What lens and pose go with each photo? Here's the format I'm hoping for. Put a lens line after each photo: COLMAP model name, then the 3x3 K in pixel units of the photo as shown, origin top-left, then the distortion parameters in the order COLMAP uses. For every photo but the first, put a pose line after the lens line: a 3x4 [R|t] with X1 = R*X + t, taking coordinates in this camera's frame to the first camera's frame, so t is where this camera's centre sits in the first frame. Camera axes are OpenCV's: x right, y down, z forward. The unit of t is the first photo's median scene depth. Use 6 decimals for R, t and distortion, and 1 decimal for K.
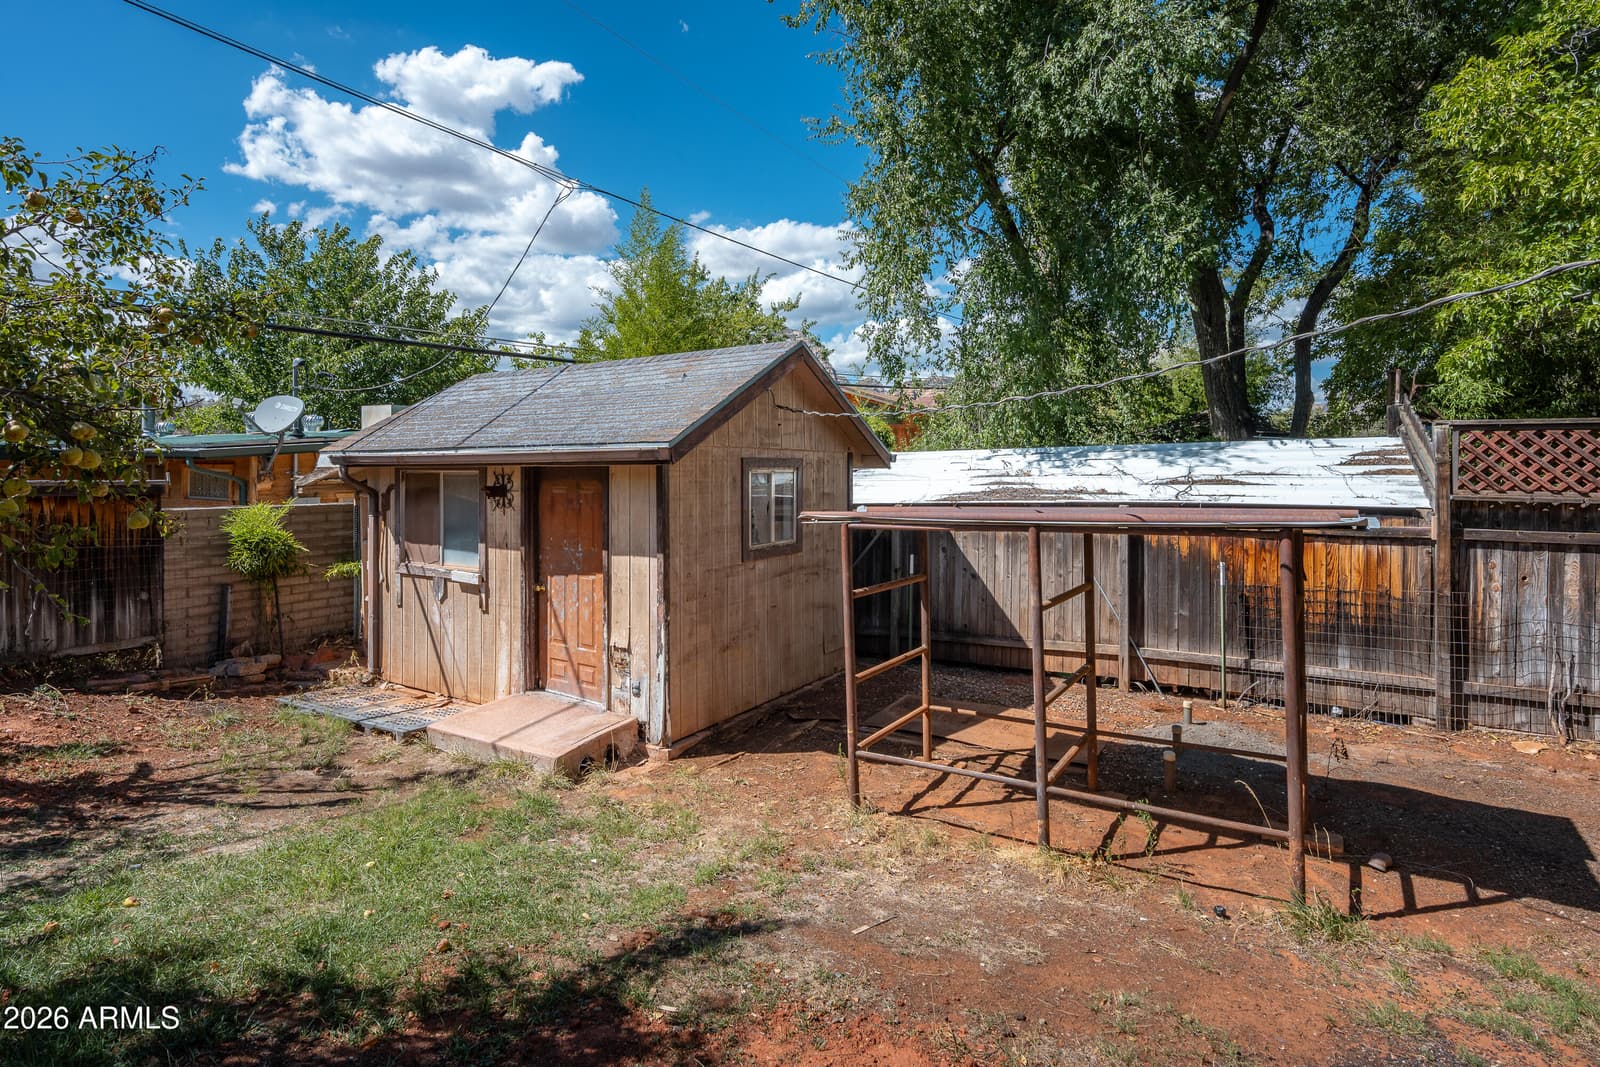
lens RADIAL K [[812.4, 0, 800.0], [0, 812.4, 533.5], [0, 0, 1]] dist [-0.001376, 0.000496]
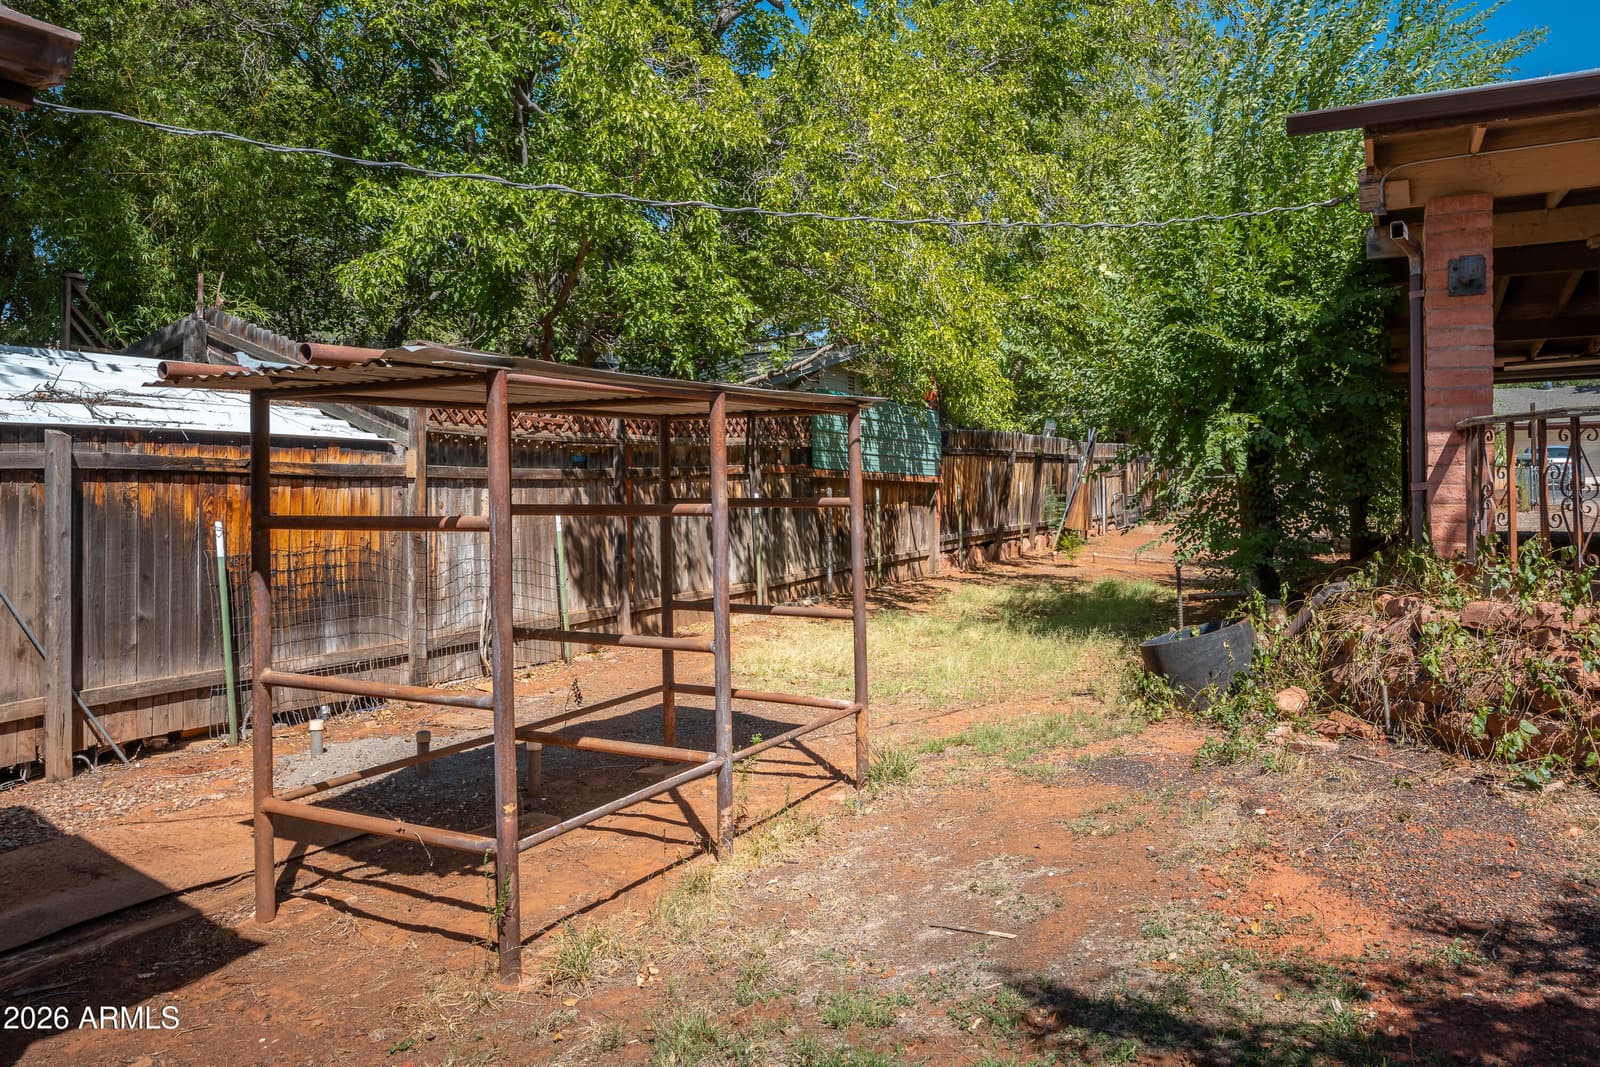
lens RADIAL K [[1173.1, 0, 800.0], [0, 1173.1, 533.5], [0, 0, 1]] dist [0.040344, 0.000095]
pose [[-0.068675, -0.032460, 0.997111, -0.497322], [0.085818, 0.995574, 0.038320, 0.053917], [-0.993941, 0.088202, -0.065585, 0.666565]]
